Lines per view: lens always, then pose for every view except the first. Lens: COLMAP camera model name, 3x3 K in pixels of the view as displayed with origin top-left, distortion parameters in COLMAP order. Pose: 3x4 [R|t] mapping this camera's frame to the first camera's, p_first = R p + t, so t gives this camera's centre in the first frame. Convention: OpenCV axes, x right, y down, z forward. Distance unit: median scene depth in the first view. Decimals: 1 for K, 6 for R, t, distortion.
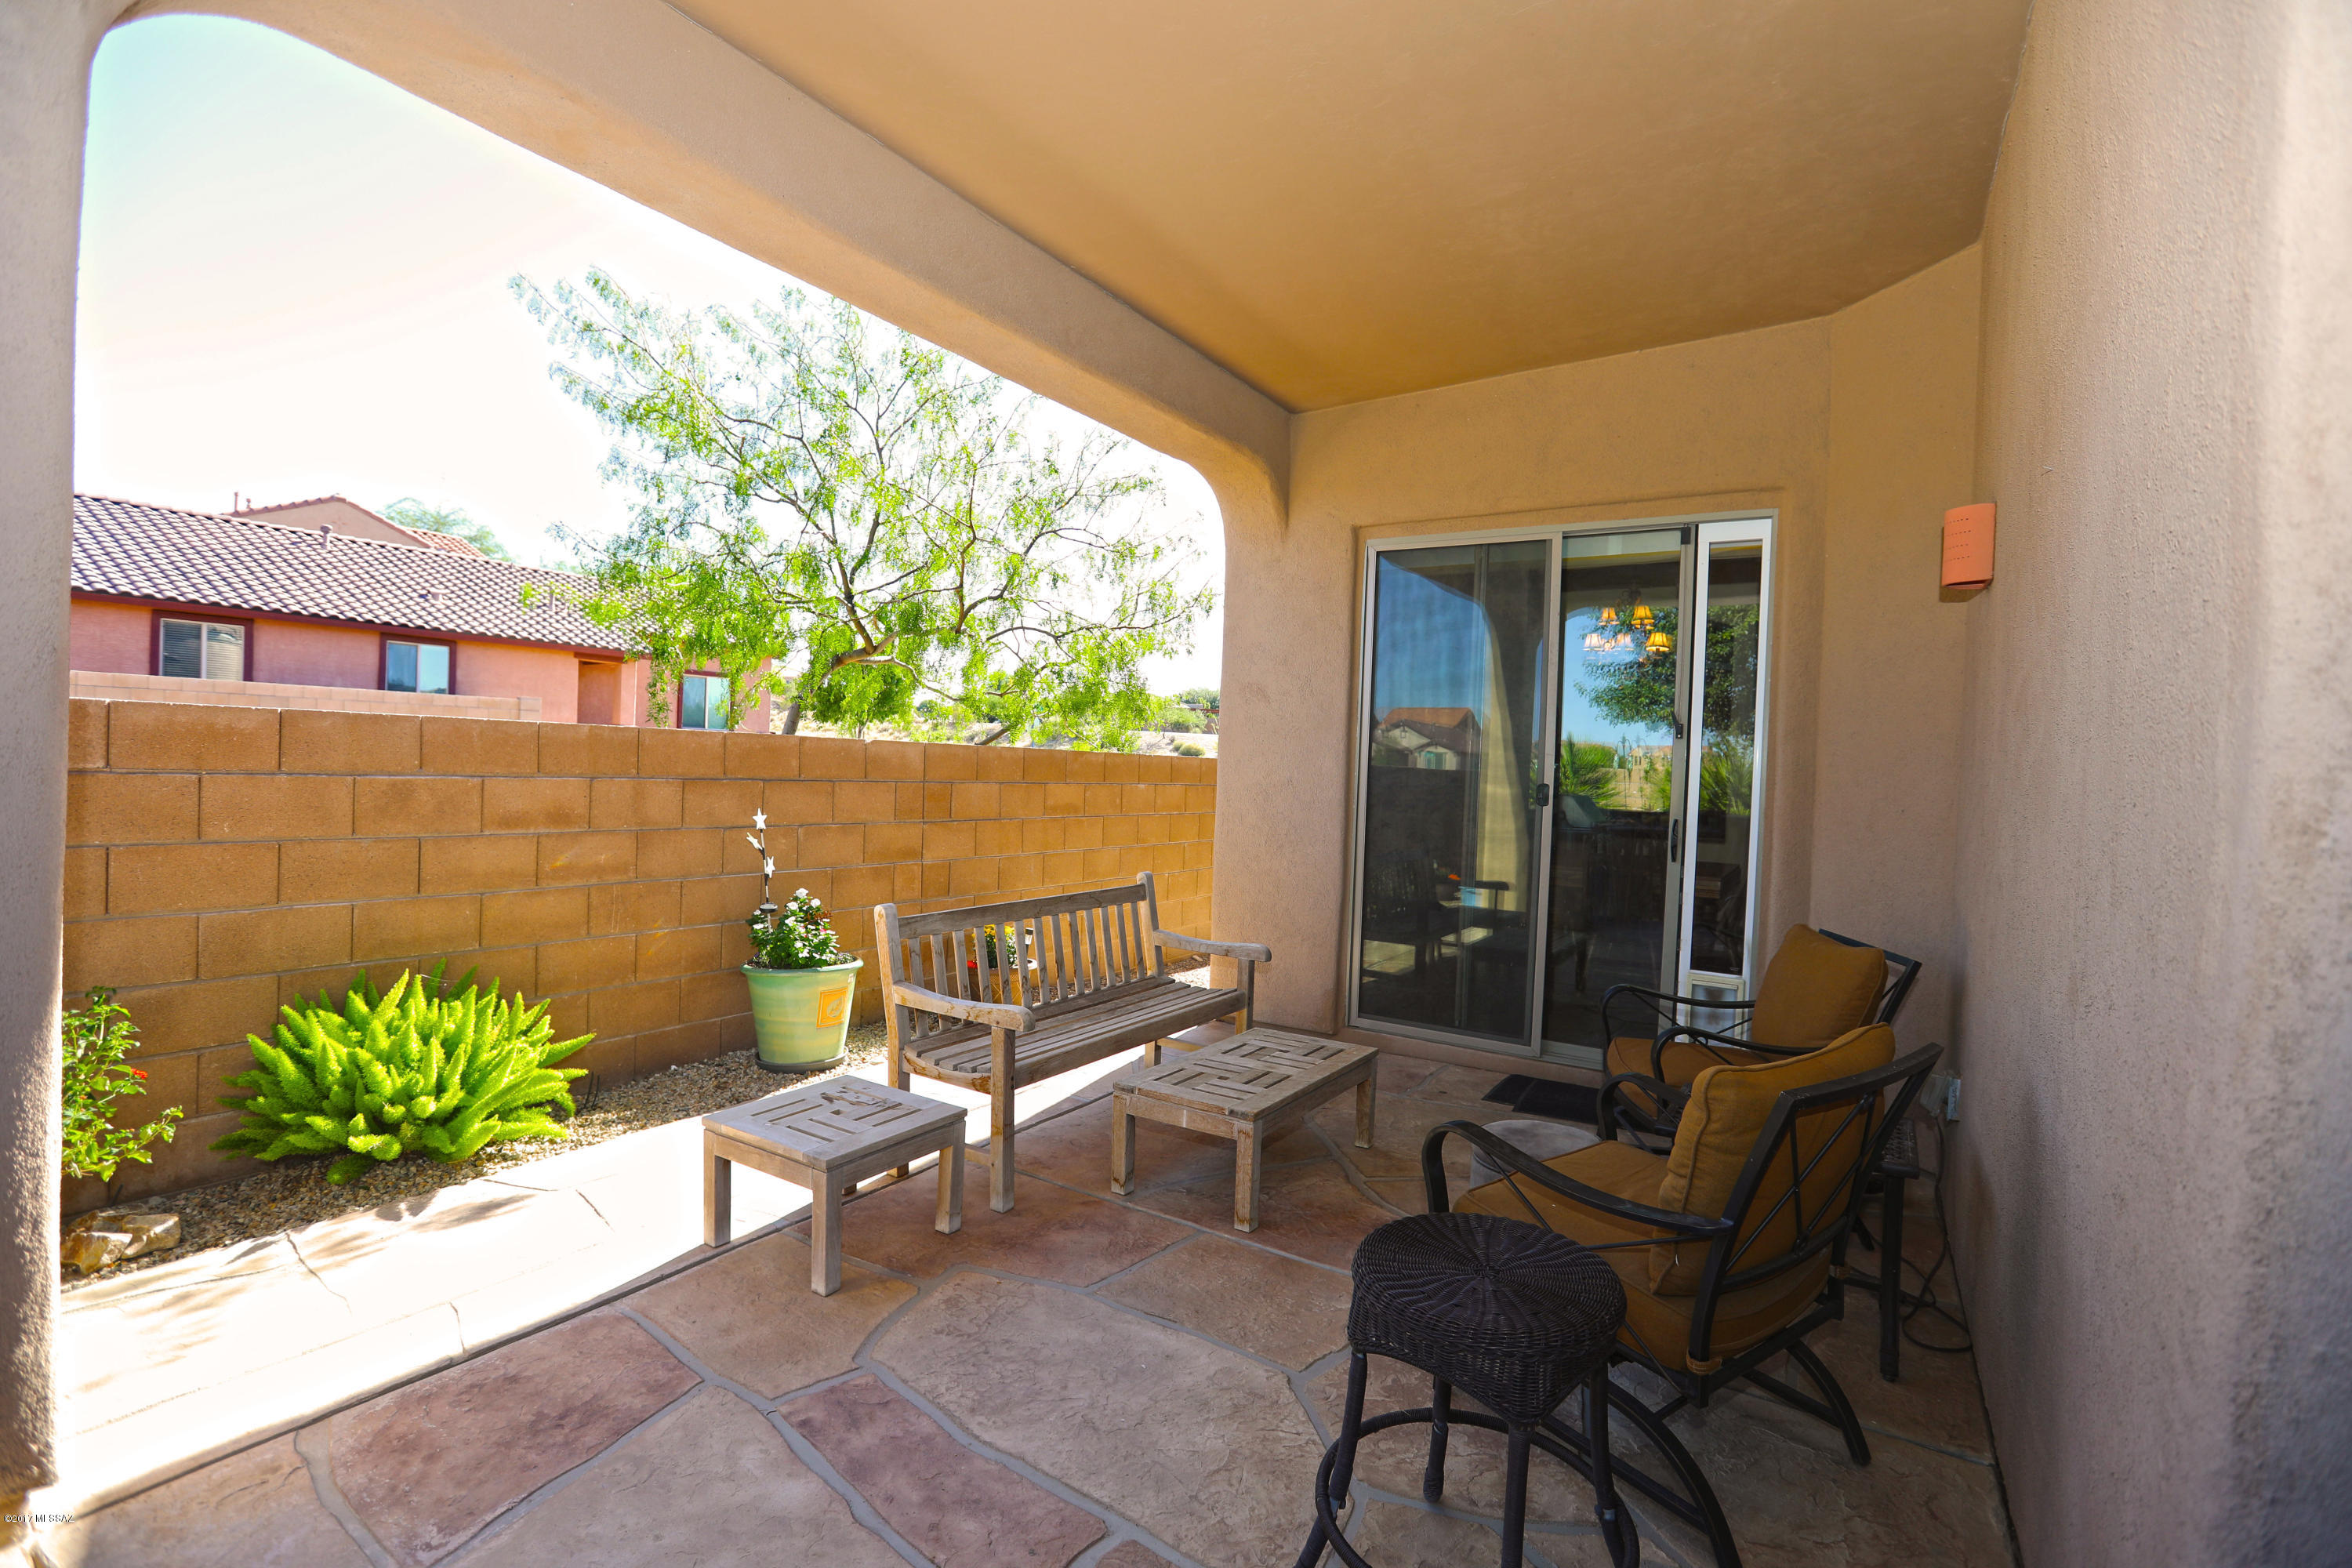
lens RADIAL K [[1067.1, 0, 1181.3], [0, 1067.1, 780.3], [0, 0, 1]] dist [-0.044352, 0.017533]
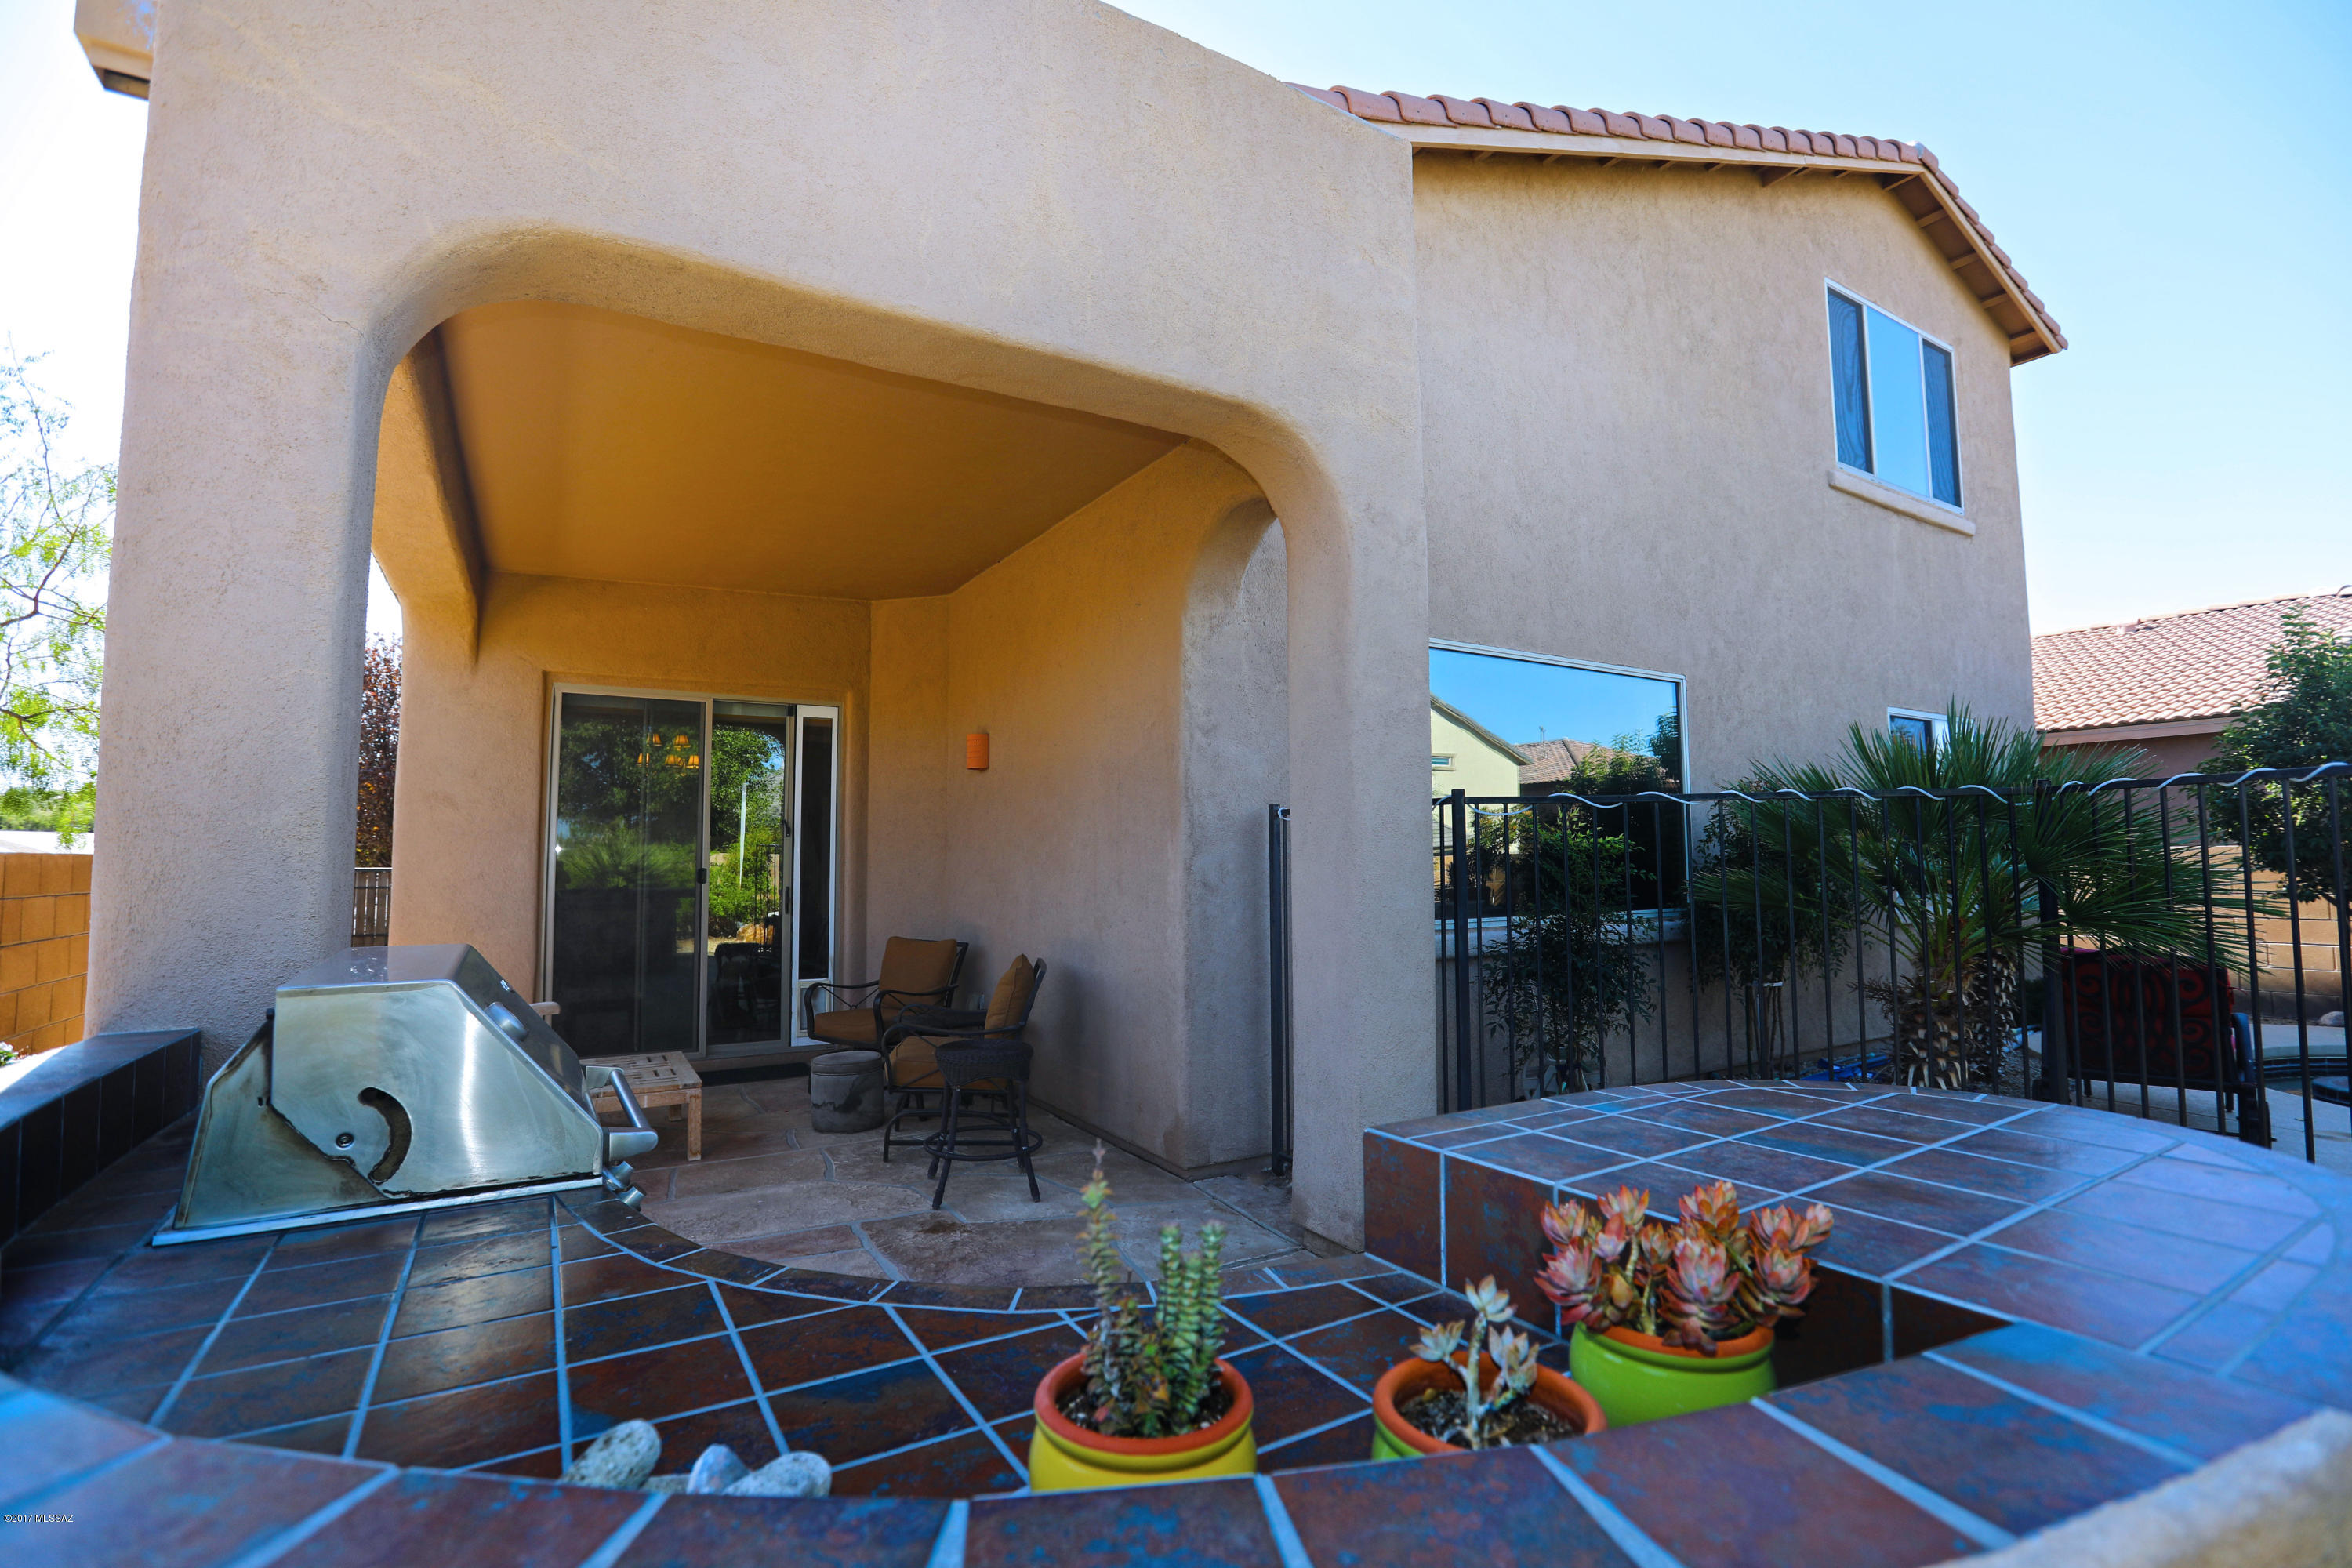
lens RADIAL K [[1067.1, 0, 1181.3], [0, 1067.1, 780.3], [0, 0, 1]] dist [-0.044352, 0.017533]
pose [[0.431352, 0.034444, 0.901526, -0.632138], [0.034440, 0.997914, -0.054605, -0.015526], [-0.901526, 0.054602, 0.429266, -0.209042]]
